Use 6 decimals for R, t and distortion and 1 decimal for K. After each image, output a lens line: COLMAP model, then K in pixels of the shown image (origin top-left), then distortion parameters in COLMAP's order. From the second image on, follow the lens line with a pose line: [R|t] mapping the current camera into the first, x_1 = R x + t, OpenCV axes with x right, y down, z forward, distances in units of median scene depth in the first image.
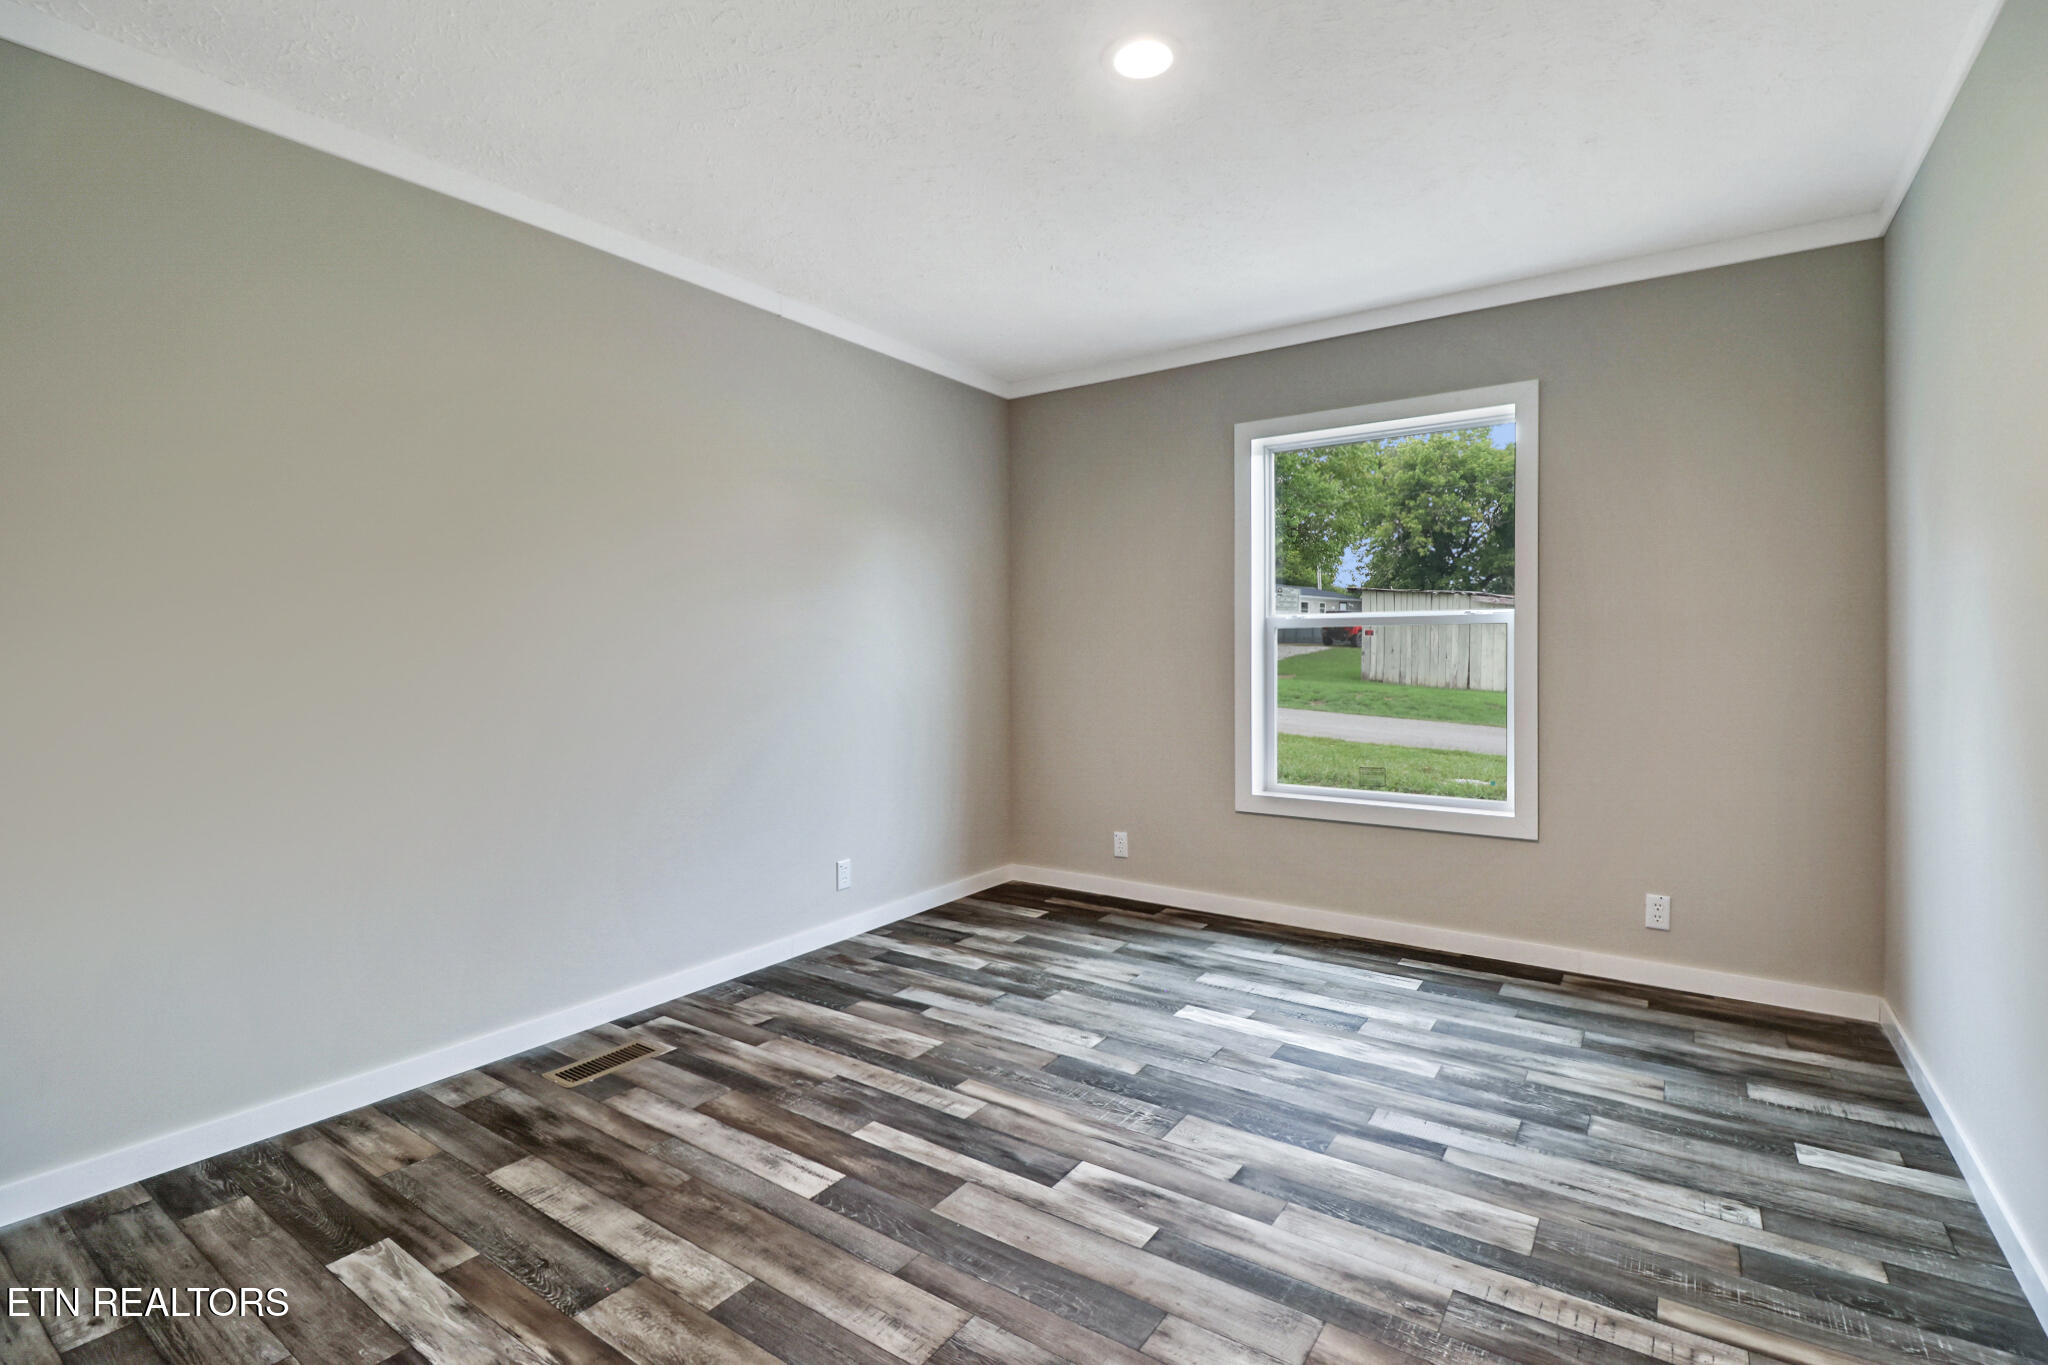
lens RADIAL K [[949.8, 0, 1013.3], [0, 949.8, 550.7], [0, 0, 1]] dist [0.015379, -0.010634]
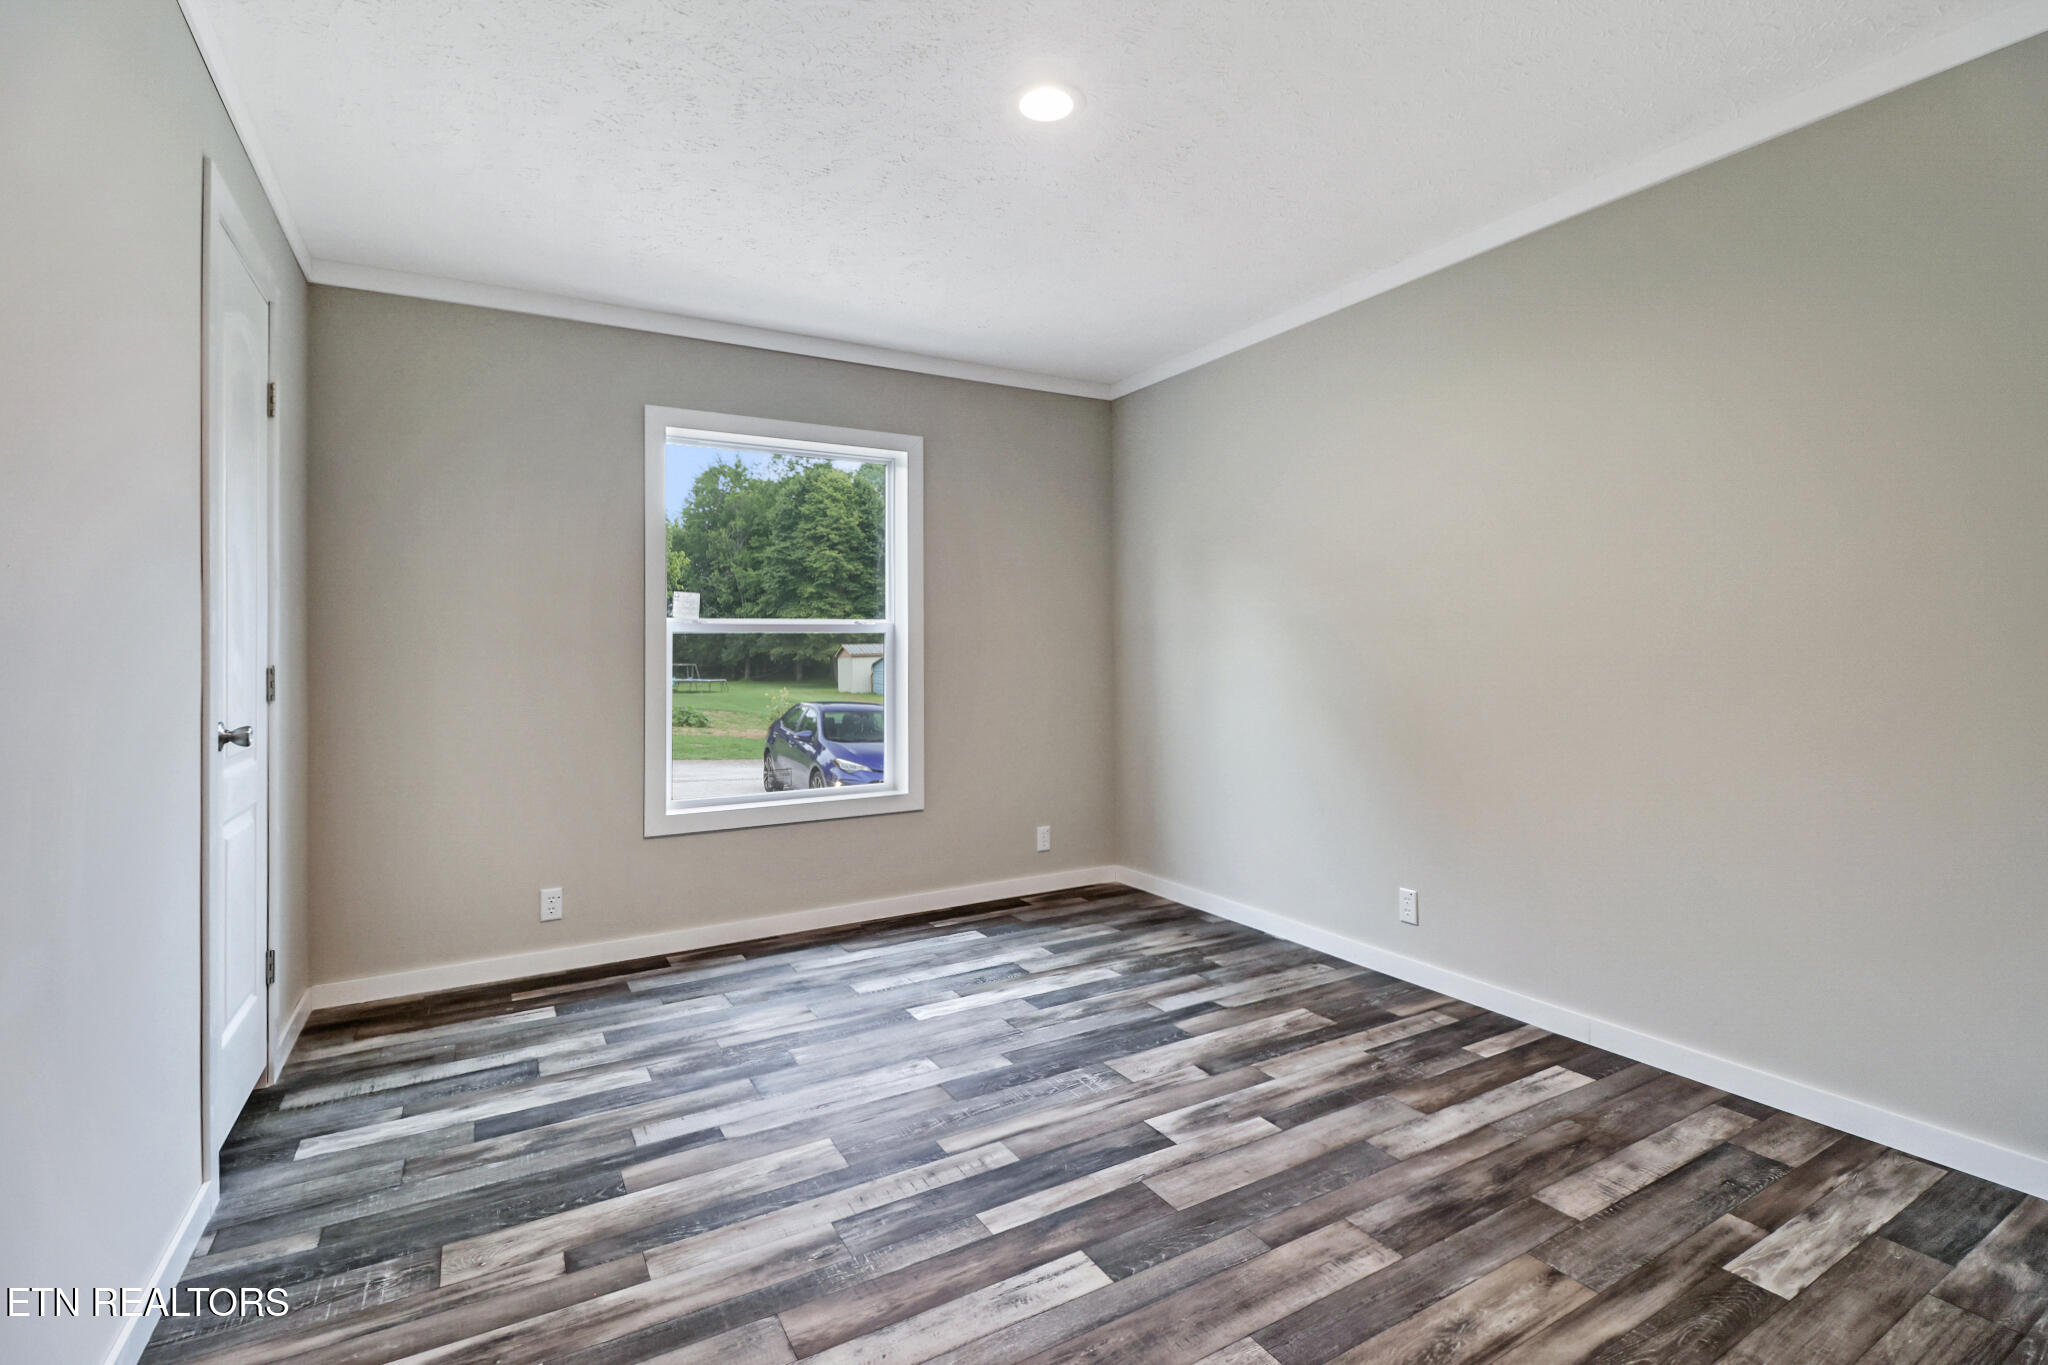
lens RADIAL K [[949.8, 0, 1049.7], [0, 949.8, 594.3], [0, 0, 1]] dist [0.015379, -0.010634]
pose [[0.404119, 0.060429, 0.912708, -0.961767], [-0.089011, 0.995678, -0.026511, 0.076958], [-0.910365, -0.070528, 0.407751, 0.670591]]
